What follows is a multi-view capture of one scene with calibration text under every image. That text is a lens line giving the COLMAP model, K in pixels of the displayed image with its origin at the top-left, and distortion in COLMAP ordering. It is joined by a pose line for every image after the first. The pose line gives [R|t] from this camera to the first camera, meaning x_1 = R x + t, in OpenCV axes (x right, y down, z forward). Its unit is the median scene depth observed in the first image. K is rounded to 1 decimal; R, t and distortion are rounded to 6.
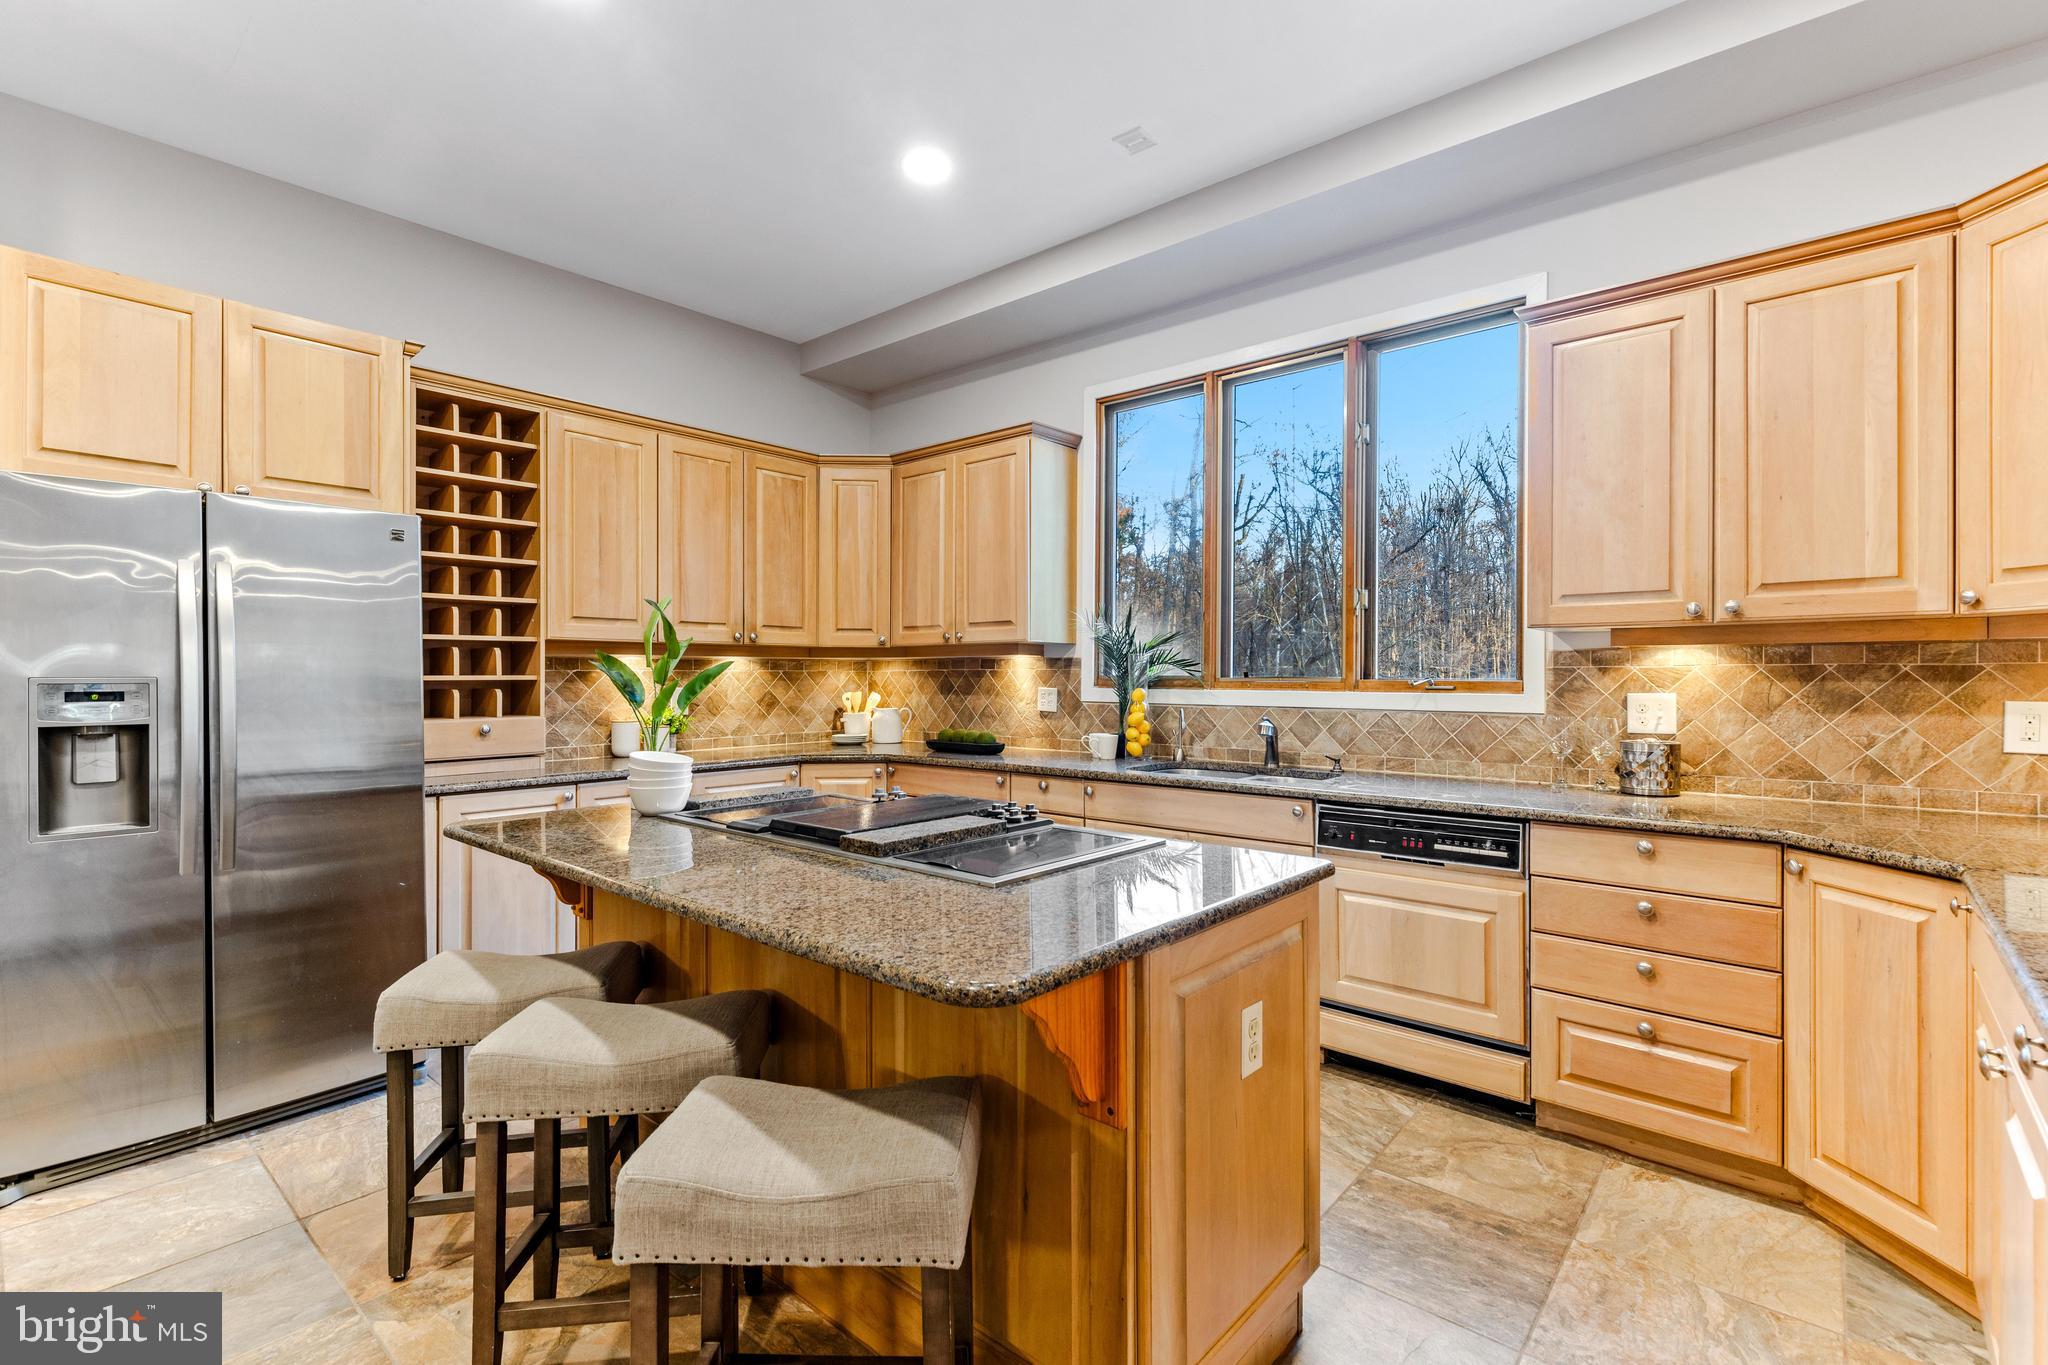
lens RADIAL K [[917.6, 0, 1027.3], [0, 917.6, 678.1], [0, 0, 1]] dist [0.008493, -0.002574]
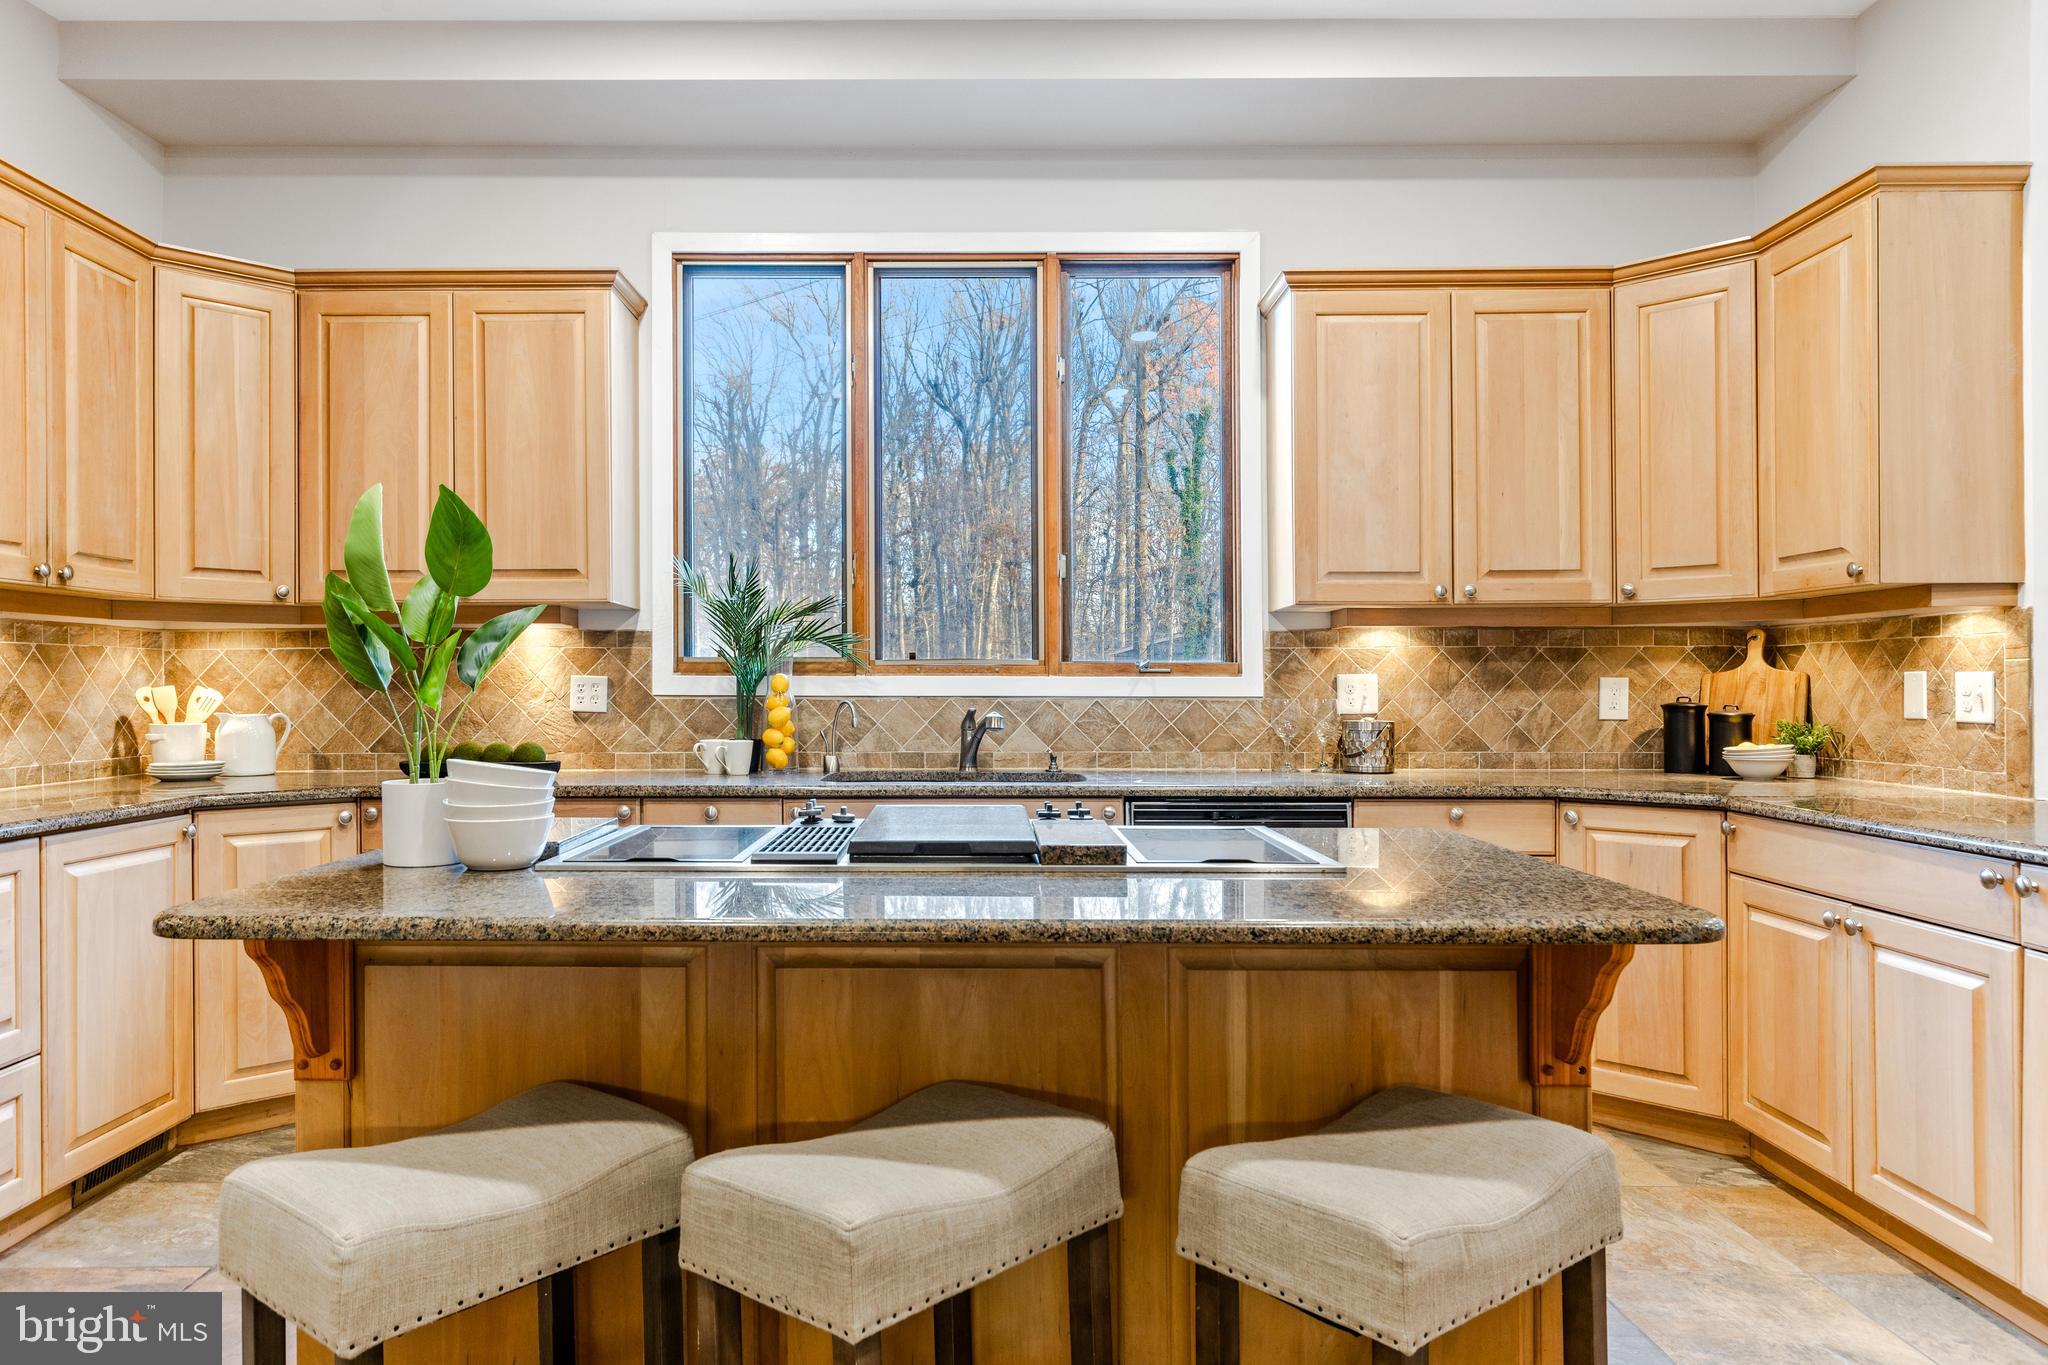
lens RADIAL K [[1344.2, 0, 948.1], [0, 1344.2, 681.6], [0, 0, 1]] dist [0.010159, -0.006175]
pose [[0.768145, 0.001681, 0.640274, -0.511254], [0.001942, 0.999986, -0.004955, 0.026040], [-0.640273, 0.005050, 0.768131, 0.127029]]
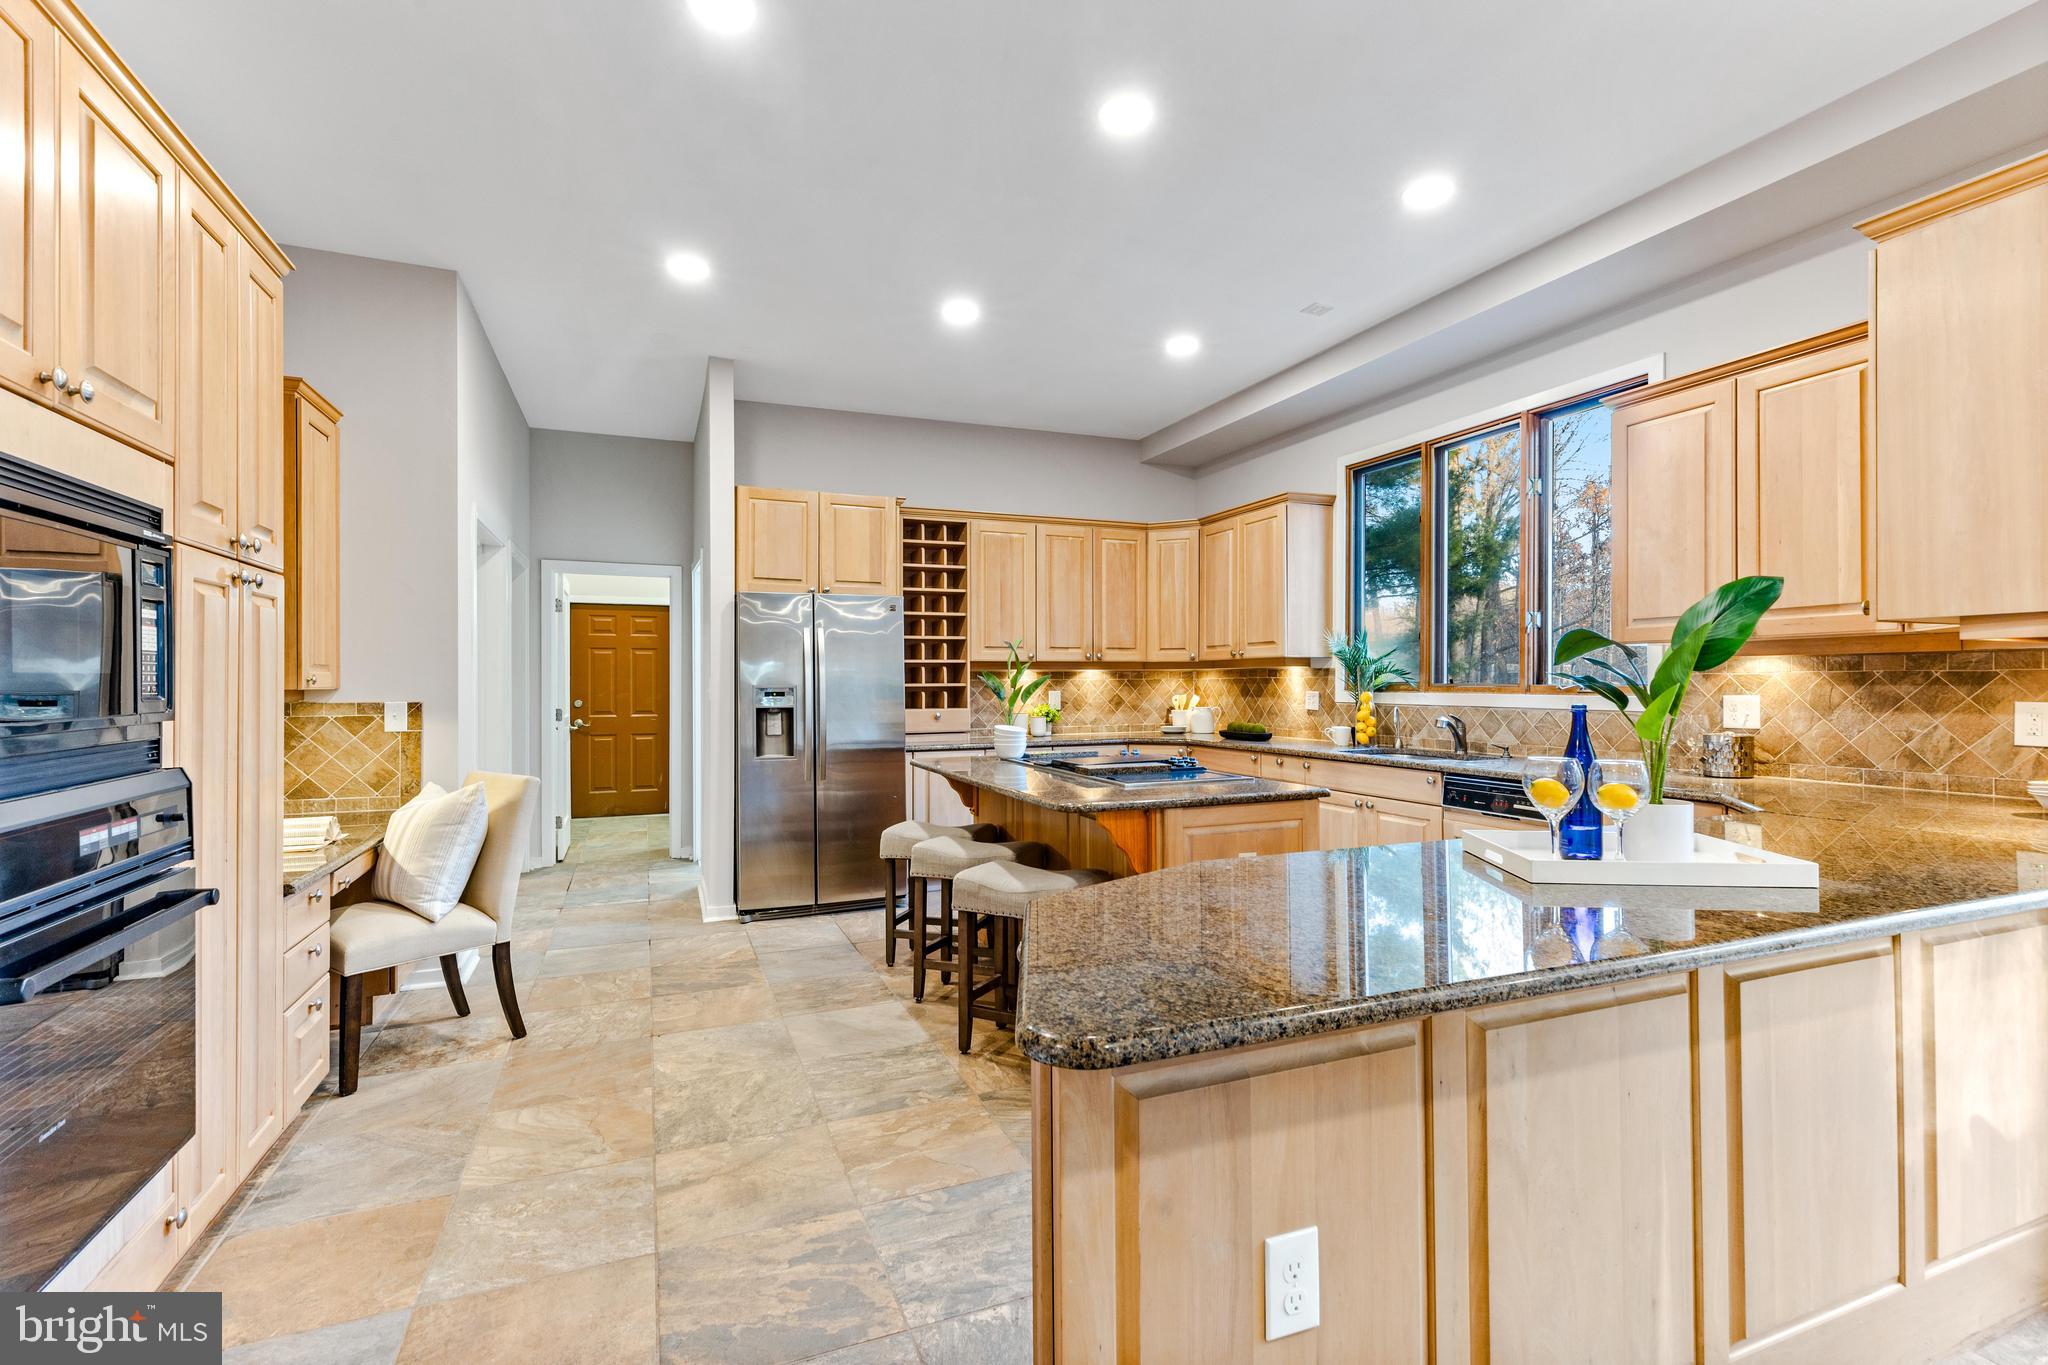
lens RADIAL K [[917.6, 0, 1026.5], [0, 917.6, 677.7], [0, 0, 1]] dist [0.008493, -0.002574]
pose [[0.890548, -0.006100, -0.454849, 0.324827], [0.003056, 0.999968, -0.007428, -0.000537], [0.454880, 0.005225, 0.890538, -0.429269]]
